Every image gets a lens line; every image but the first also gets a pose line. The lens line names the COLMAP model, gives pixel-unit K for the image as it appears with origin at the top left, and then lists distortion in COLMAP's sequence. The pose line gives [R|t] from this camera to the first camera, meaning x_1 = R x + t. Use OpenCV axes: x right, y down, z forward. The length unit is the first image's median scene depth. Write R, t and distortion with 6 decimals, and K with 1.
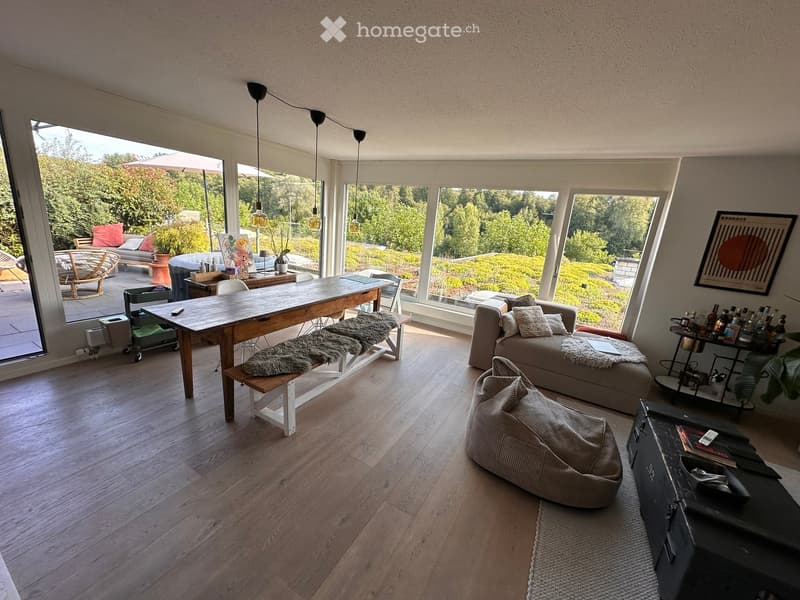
lens RADIAL K [[318.5, 0, 398.4], [0, 318.5, 301.6], [0, 0, 1]] dist [0.000180, -0.000164]
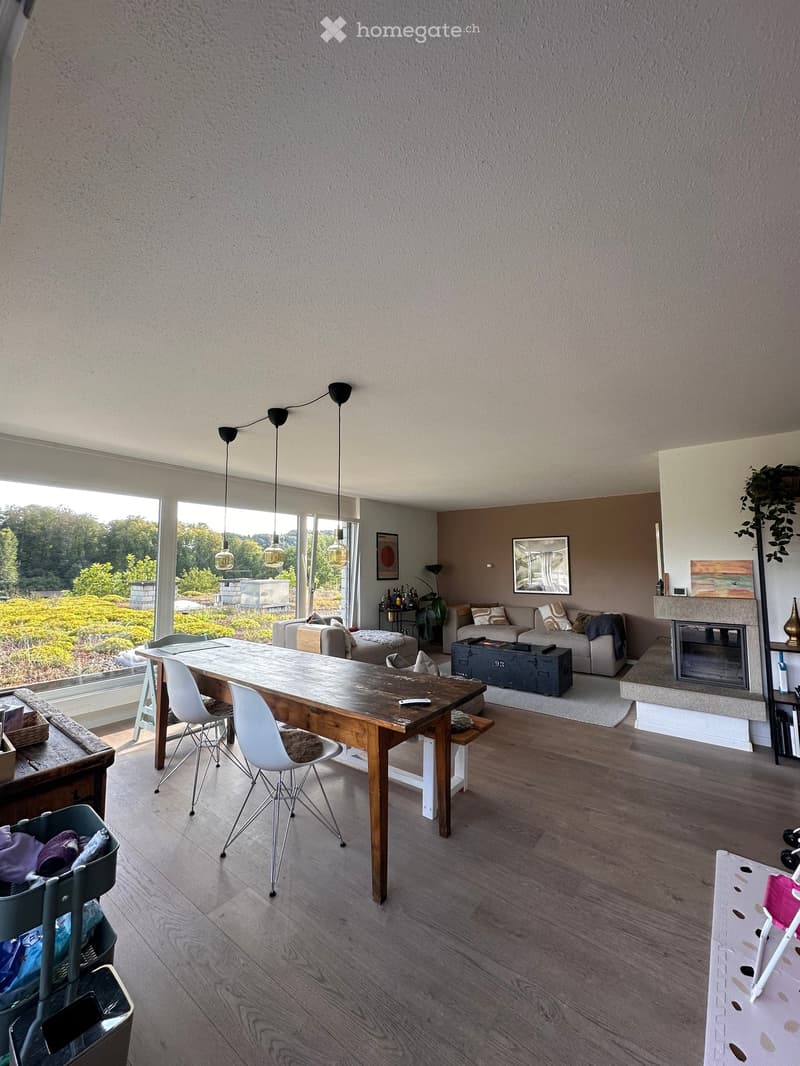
lens RADIAL K [[424.4, 0, 399.8], [0, 424.4, 530.1], [0, 0, 1]] dist [0.000180, -0.000164]
pose [[0.128179, 0.002647, 0.991748, -1.125518], [0.257298, 0.965667, -0.035832, -0.191732], [-0.957793, 0.259768, 0.123097, 0.624363]]
